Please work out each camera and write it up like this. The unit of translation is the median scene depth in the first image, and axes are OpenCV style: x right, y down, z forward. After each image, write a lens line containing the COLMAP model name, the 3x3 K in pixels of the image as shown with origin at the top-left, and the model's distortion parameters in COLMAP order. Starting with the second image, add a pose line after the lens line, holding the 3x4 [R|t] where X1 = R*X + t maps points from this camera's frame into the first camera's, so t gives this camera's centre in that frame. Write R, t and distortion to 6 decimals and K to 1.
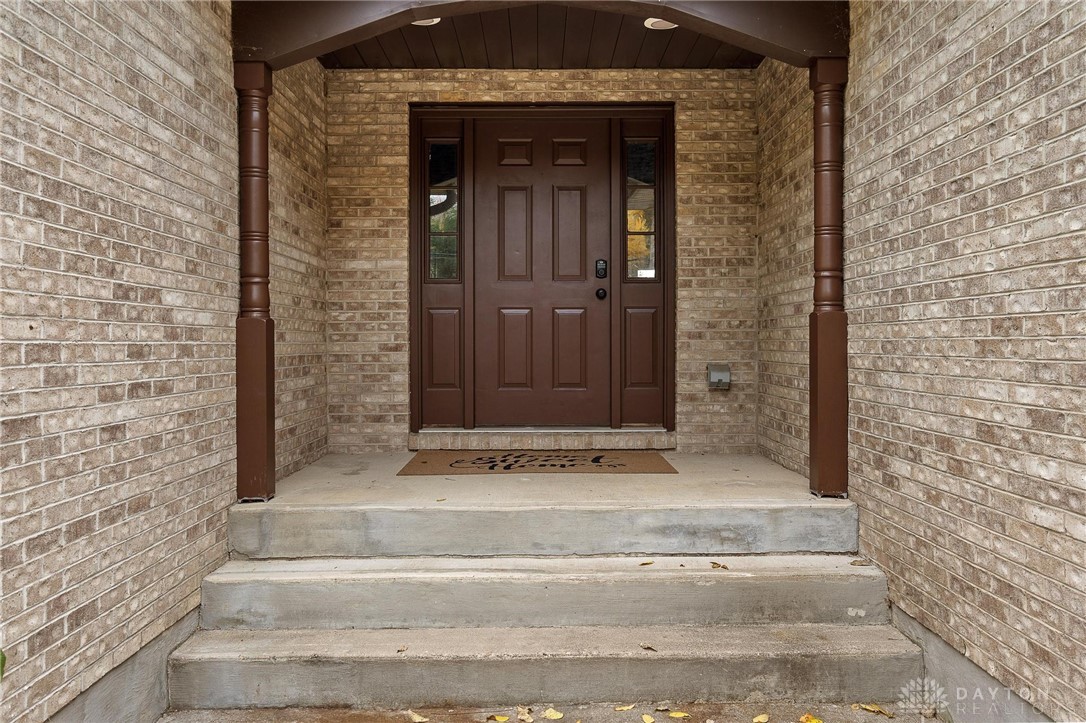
lens RADIAL K [[918.4, 0, 543.0], [0, 918.4, 356.3], [0, 0, 1]] dist [-0.008716, -0.002527]
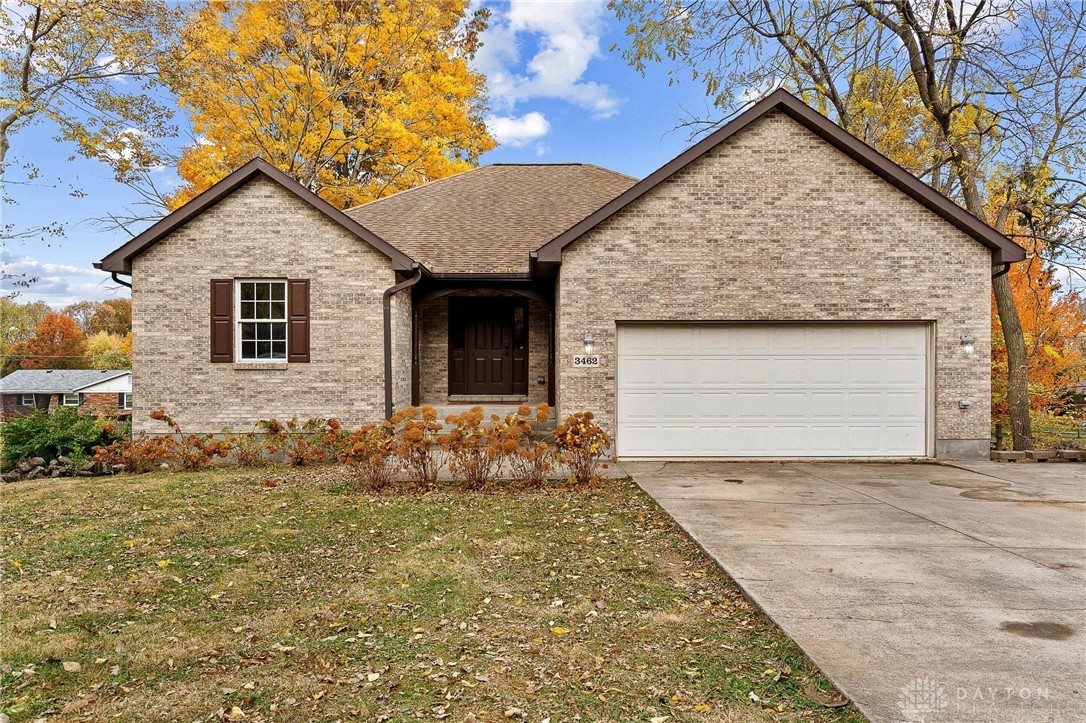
lens RADIAL K [[865.0, 0, 535.3], [0, 865.0, 359.2], [0, 0, 1]] dist [0.011050, 0.001794]
pose [[0.999883, 0.005213, 0.014393, 0.129148], [-0.005020, 0.999898, -0.013399, -0.009337], [-0.014461, 0.013325, 0.999807, -2.215834]]
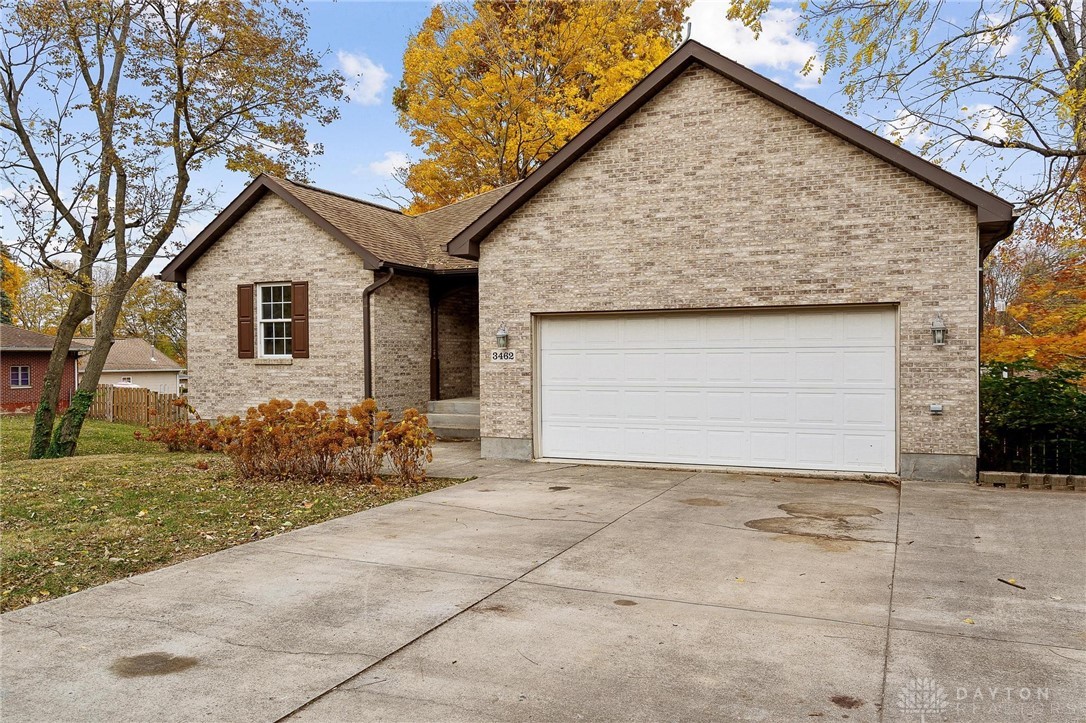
lens RADIAL K [[865.0, 0, 538.1], [0, 865.0, 363.9], [0, 0, 1]] dist [0.011050, 0.001794]
pose [[0.913752, 0.005088, -0.406241, 1.334057], [-0.004860, 0.999987, 0.001591, -0.019767], [0.406244, 0.000520, 0.913764, -1.888026]]
